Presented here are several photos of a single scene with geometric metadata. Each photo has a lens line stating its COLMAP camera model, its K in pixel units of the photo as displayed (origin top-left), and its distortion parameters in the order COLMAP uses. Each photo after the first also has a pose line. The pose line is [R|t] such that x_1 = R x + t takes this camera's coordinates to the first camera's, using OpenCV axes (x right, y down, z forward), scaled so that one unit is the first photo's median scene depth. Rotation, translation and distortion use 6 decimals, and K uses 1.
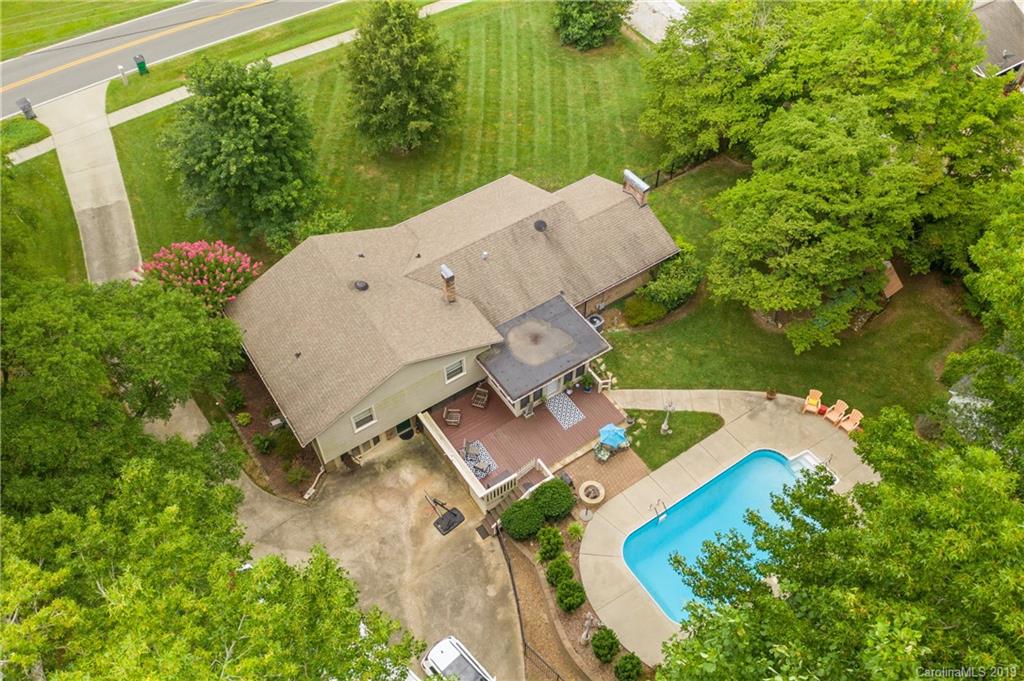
lens RADIAL K [[816.7, 0, 510.5], [0, 816.7, 341.2], [0, 0, 1]] dist [-0.002567, 0.011428]
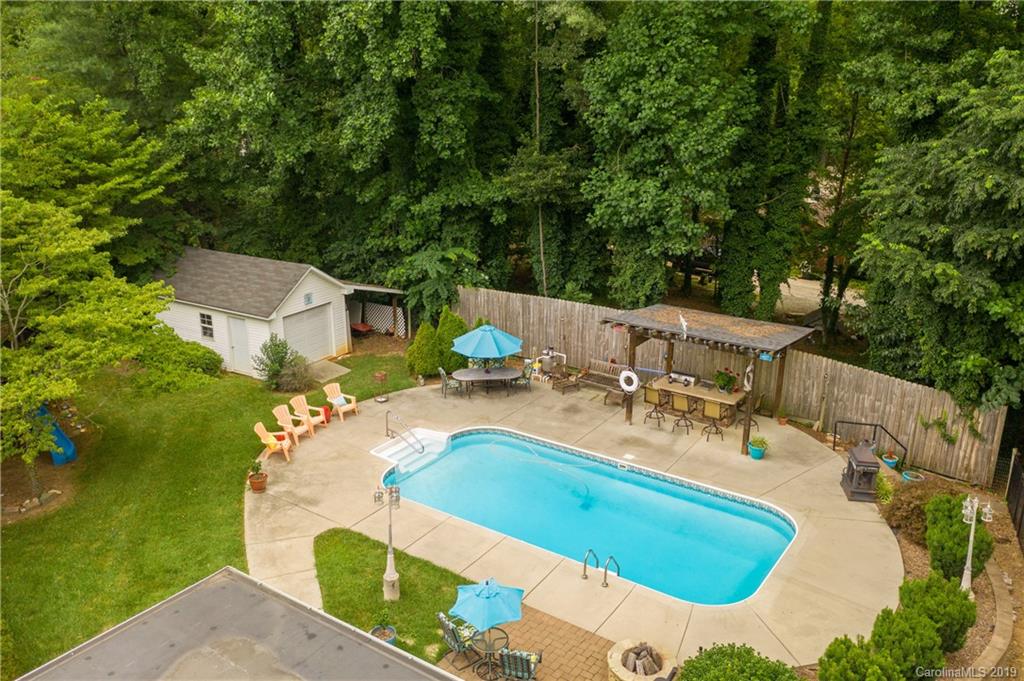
lens RADIAL K [[816.7, 0, 508.5], [0, 816.7, 349.3], [0, 0, 1]] dist [-0.002567, 0.011428]
pose [[-0.365784, -0.279534, 0.887729, -0.152309], [0.731892, 0.502816, 0.459902, -0.090373], [-0.574923, 0.817946, 0.020667, 0.832102]]
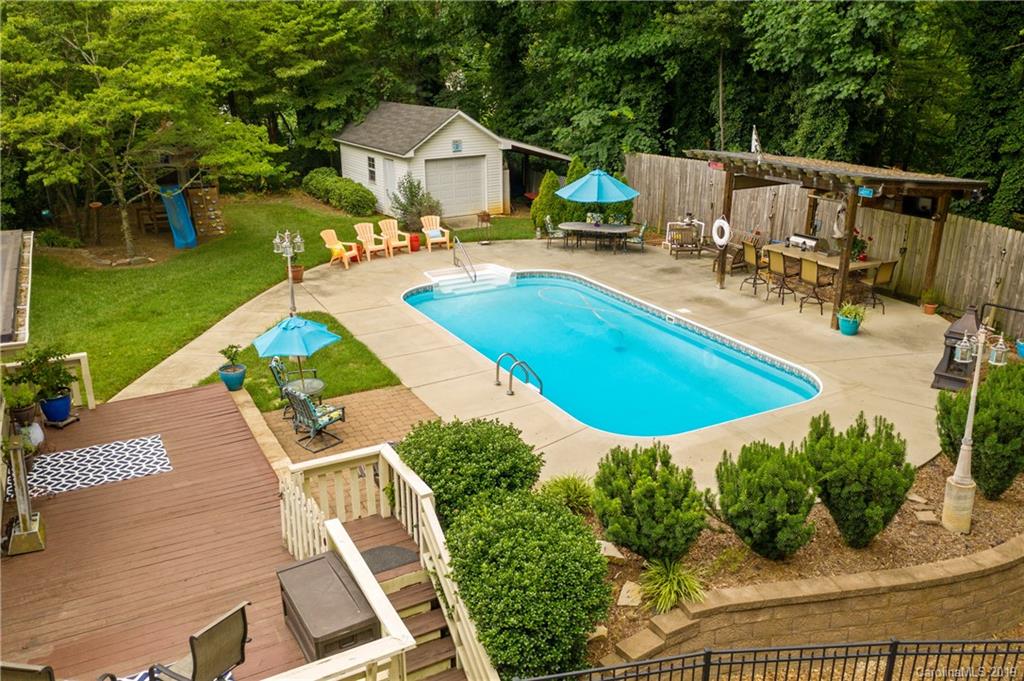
lens RADIAL K [[816.7, 0, 507.1], [0, 816.7, 346.0], [0, 0, 1]] dist [-0.002567, 0.011428]
pose [[0.103427, -0.324921, 0.940069, -0.158473], [0.783899, 0.608374, 0.124031, 0.132652], [-0.612213, 0.724091, 0.317628, 0.786679]]
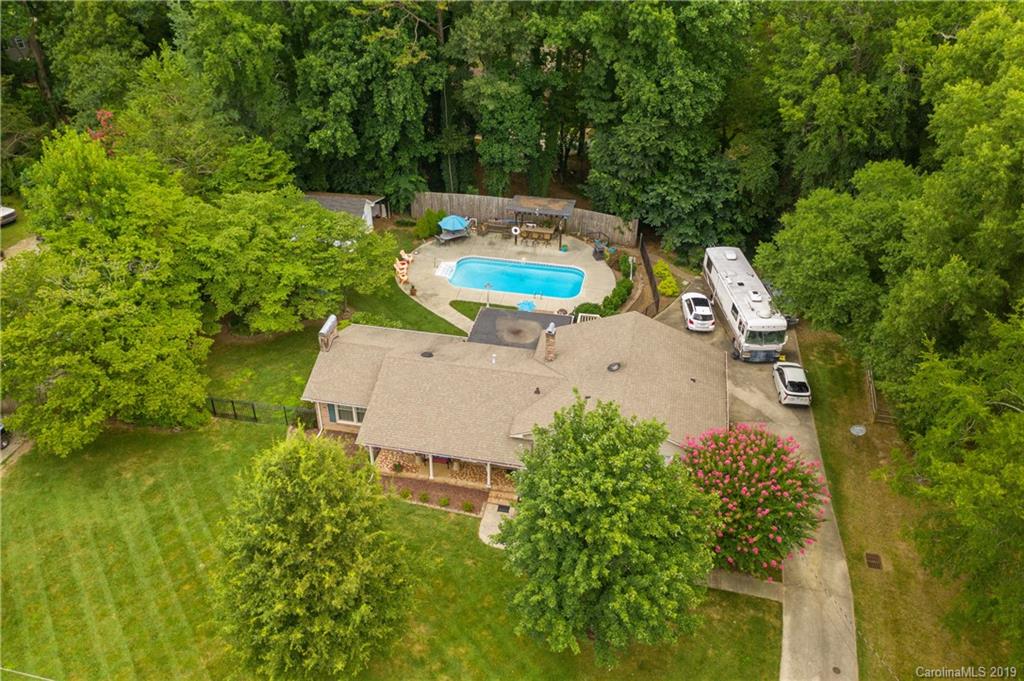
lens RADIAL K [[816.7, 0, 516.5], [0, 816.7, 342.7], [0, 0, 1]] dist [-0.002567, 0.011428]
pose [[-0.708821, -0.388689, 0.588637, -0.671913], [0.552927, 0.212000, 0.805809, -0.952468], [-0.438000, 0.896648, 0.064646, 0.903343]]
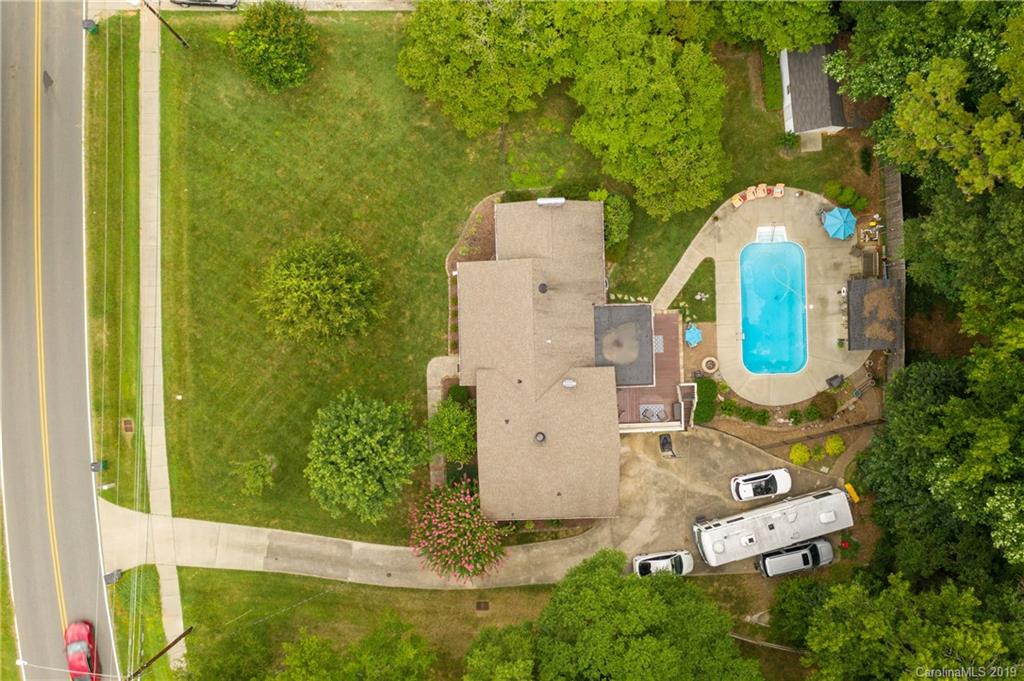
lens RADIAL K [[816.7, 0, 511.0], [0, 816.7, 338.2], [0, 0, 1]] dist [-0.002567, 0.011428]
pose [[0.535194, -0.844705, 0.006364, -0.069217], [0.653630, 0.418880, 0.630323, -1.007621], [-0.535103, -0.333186, 0.776307, -0.018006]]
